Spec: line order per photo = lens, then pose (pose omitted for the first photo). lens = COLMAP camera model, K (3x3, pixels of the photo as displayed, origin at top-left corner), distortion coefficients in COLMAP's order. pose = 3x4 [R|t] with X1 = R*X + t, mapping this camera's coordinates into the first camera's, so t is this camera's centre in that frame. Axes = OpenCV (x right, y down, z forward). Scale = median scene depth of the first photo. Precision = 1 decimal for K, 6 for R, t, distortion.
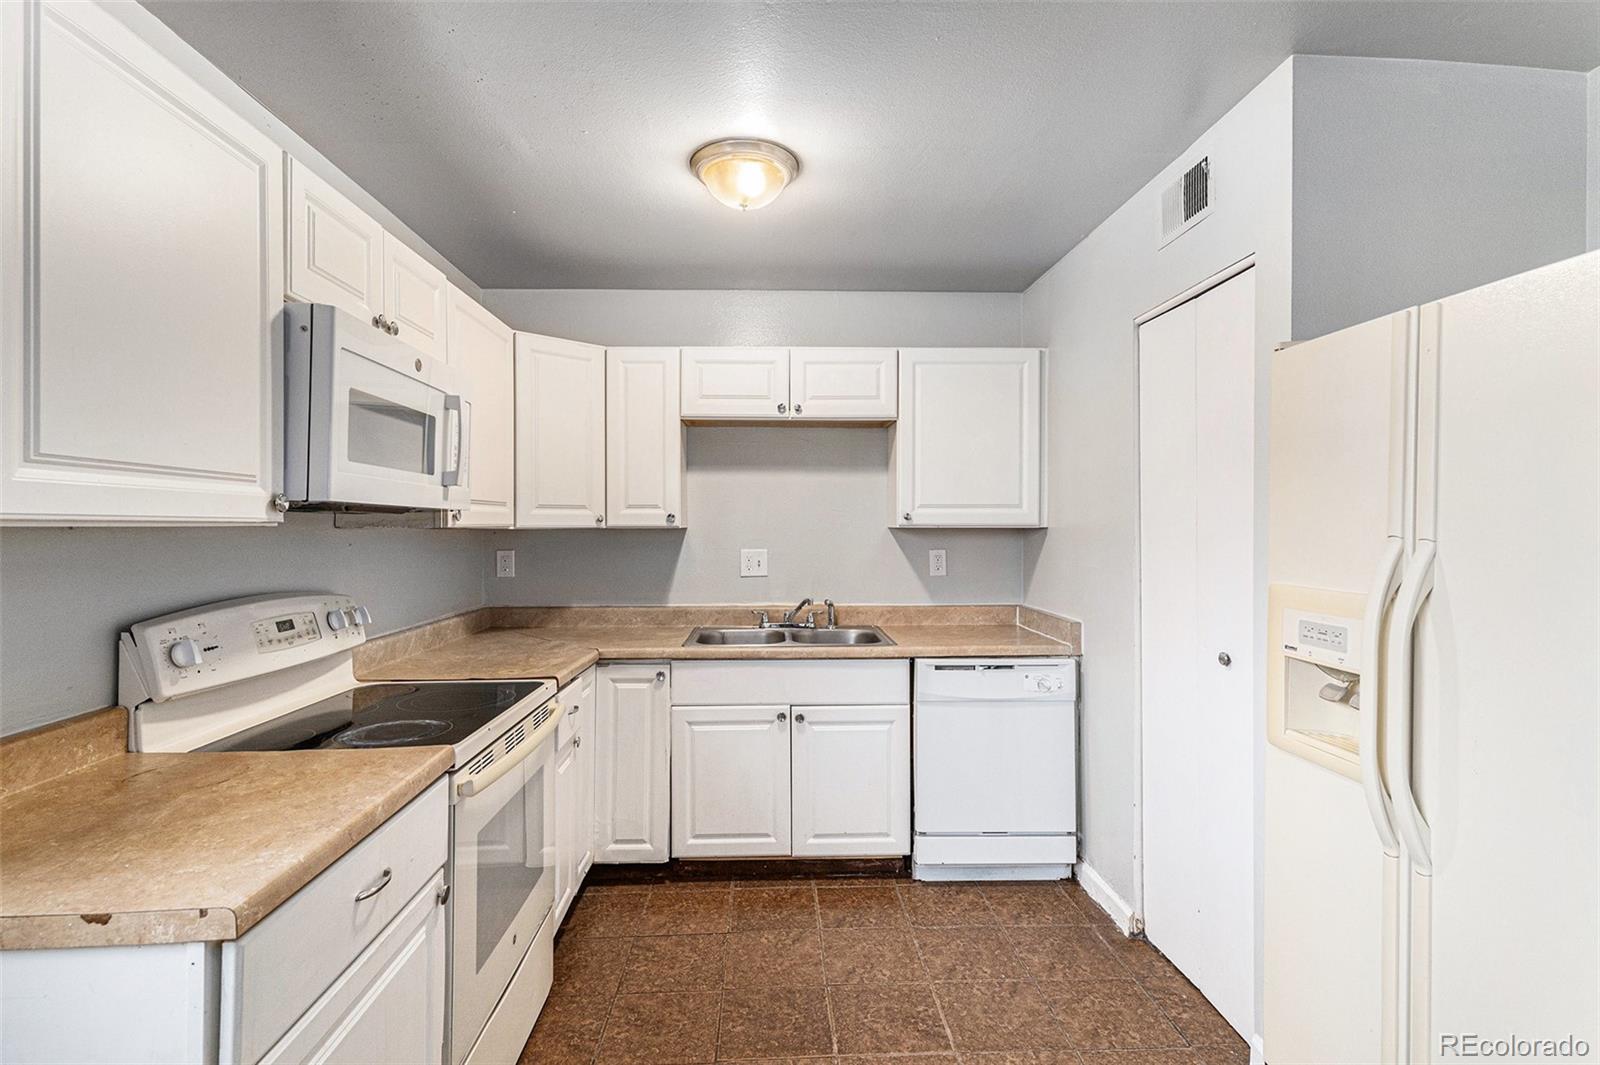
lens RADIAL K [[756.8, 0, 797.1], [0, 756.8, 531.5], [0, 0, 1]] dist [0.008063, -0.002342]
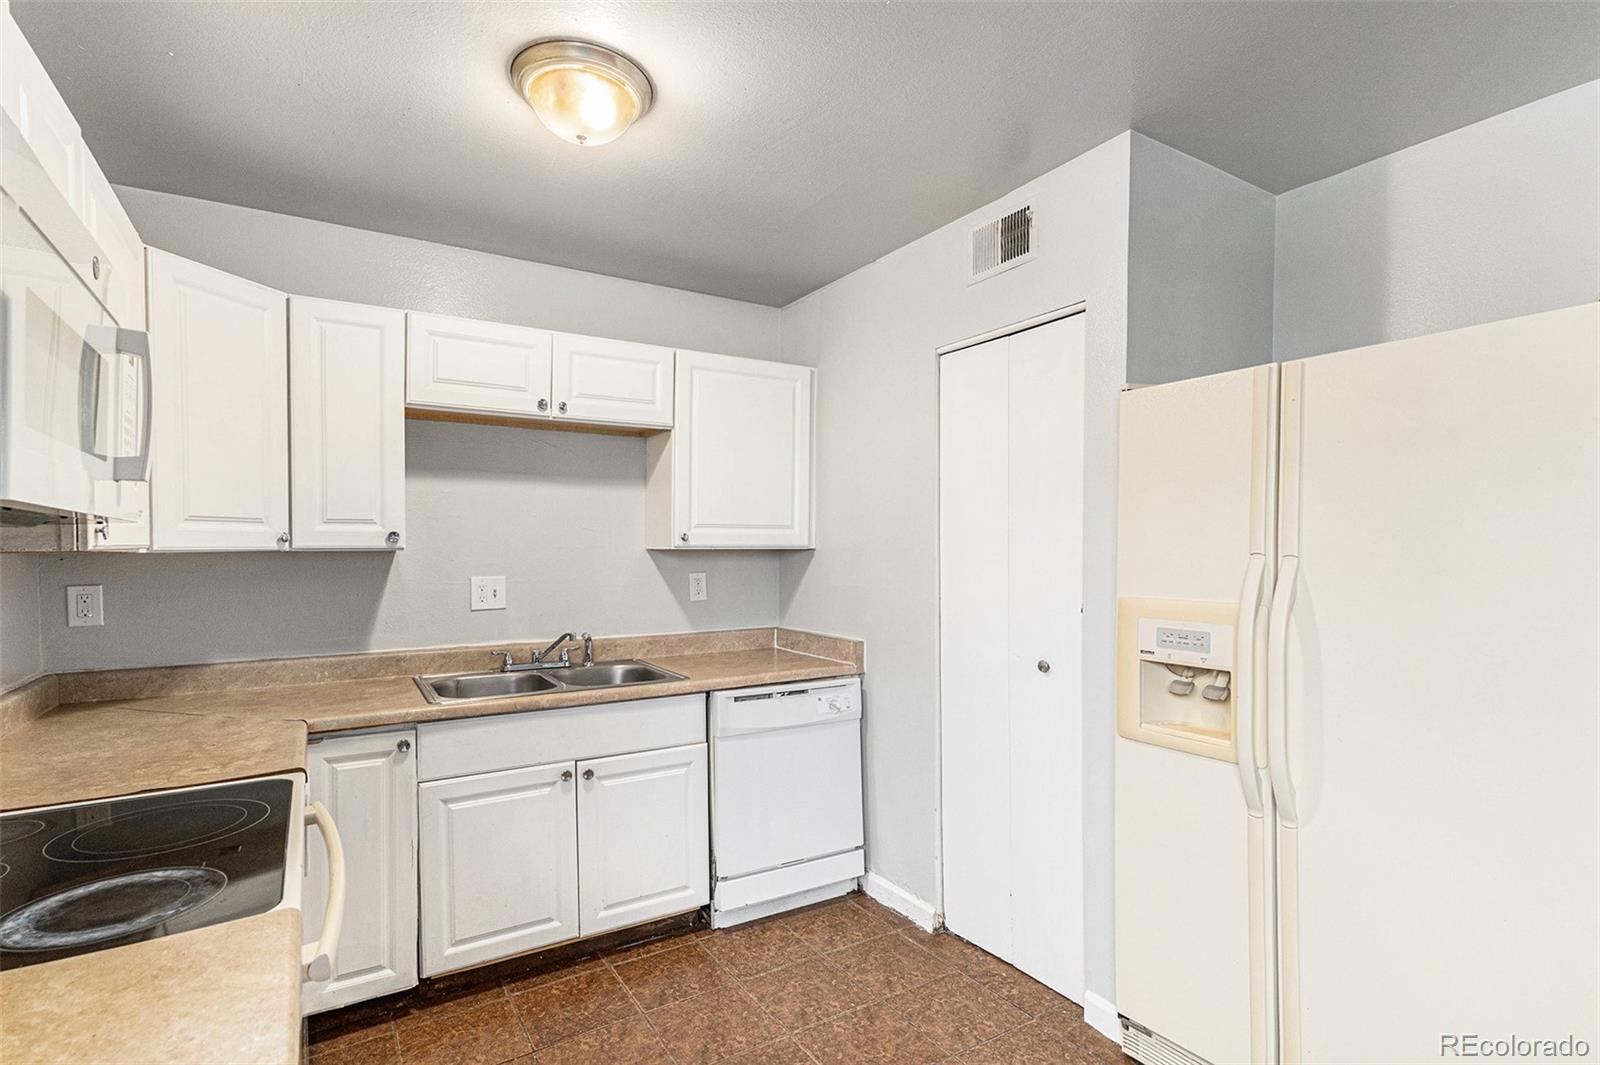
lens RADIAL K [[768.5, 0, 801.0], [0, 768.5, 574.2], [0, 0, 1]] dist [0.001375, 0.000267]
pose [[0.870783, -0.018591, 0.491316, -0.207151], [0.006071, 0.999615, 0.027065, 0.000985], [-0.491630, -0.020585, 0.870561, 0.139369]]
